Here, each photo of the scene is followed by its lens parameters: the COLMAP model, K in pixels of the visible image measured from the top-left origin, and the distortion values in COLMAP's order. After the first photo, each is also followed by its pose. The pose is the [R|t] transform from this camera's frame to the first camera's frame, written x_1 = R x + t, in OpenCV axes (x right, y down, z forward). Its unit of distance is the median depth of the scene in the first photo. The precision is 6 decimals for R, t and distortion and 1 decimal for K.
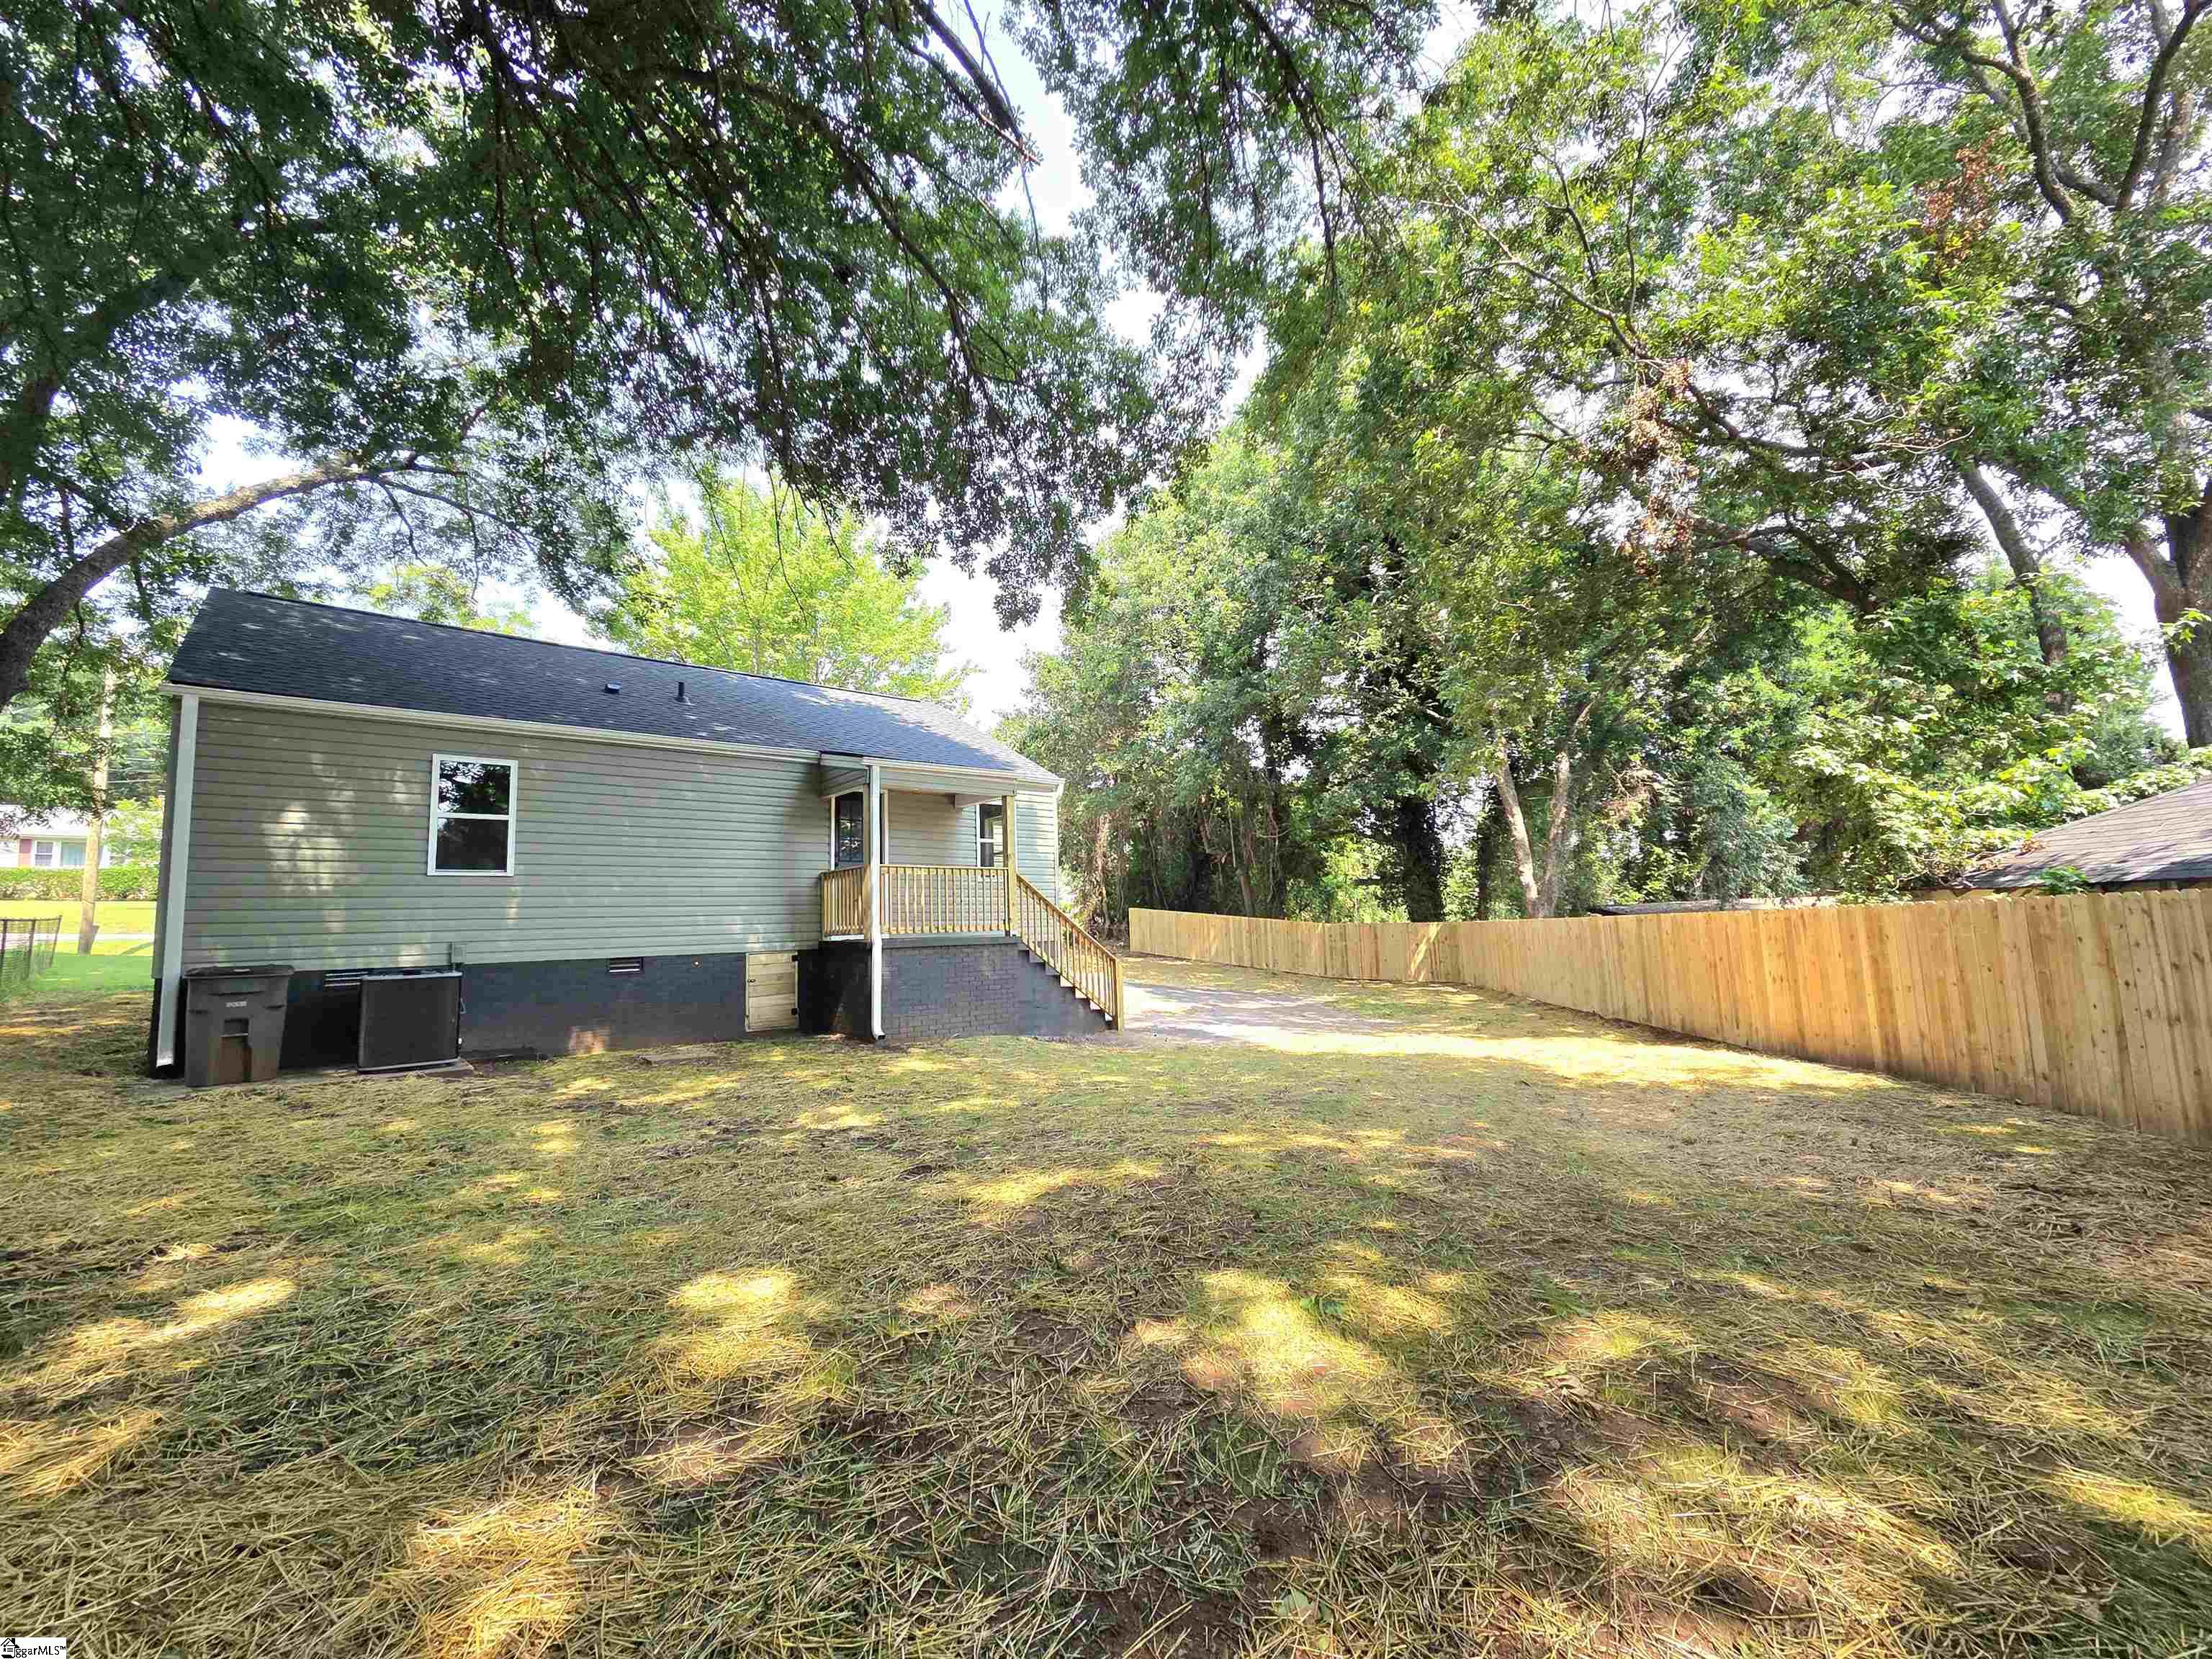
lens RADIAL K [[881.6, 0, 1108.9], [0, 881.6, 824.4], [0, 0, 1]] dist [0.000129, 0.000120]
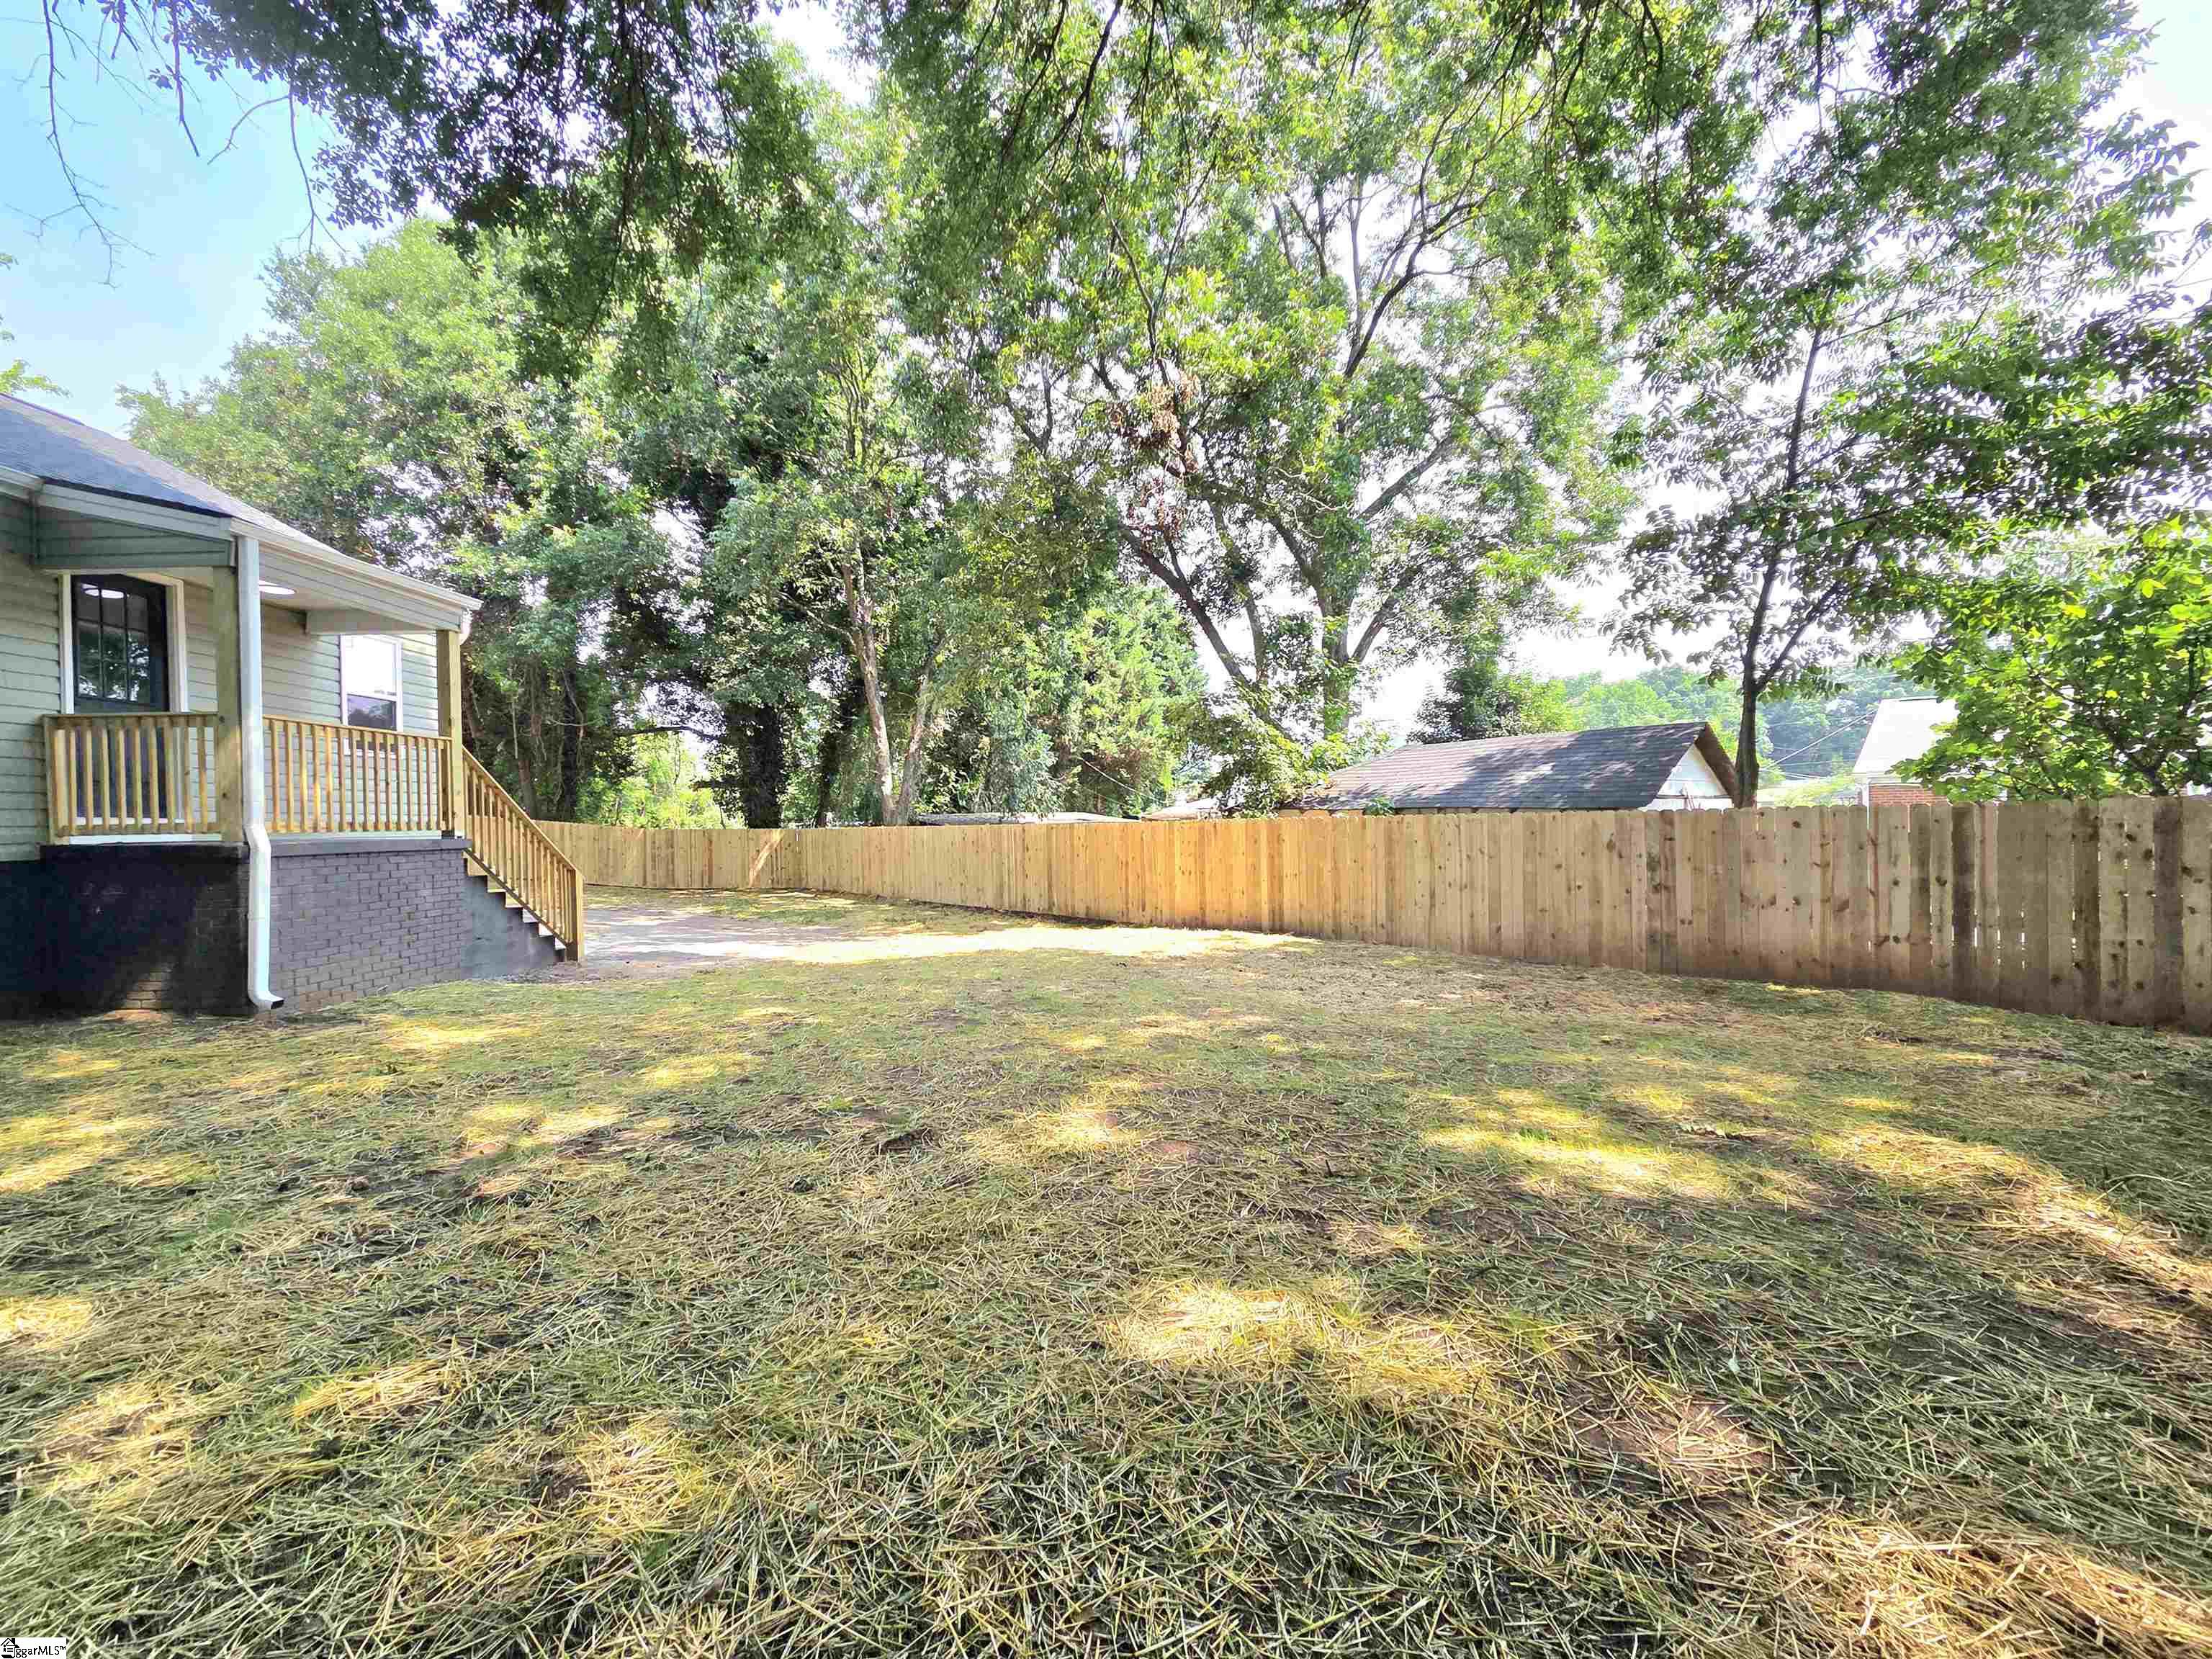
lens RADIAL K [[881.6, 0, 1108.2], [0, 881.6, 829.2], [0, 0, 1]] dist [0.000129, 0.000120]
pose [[0.675711, 0.011827, 0.737072, -0.319123], [-0.091985, 0.993409, 0.068387, 0.030823], [-0.731405, -0.114010, 0.672345, 0.200470]]
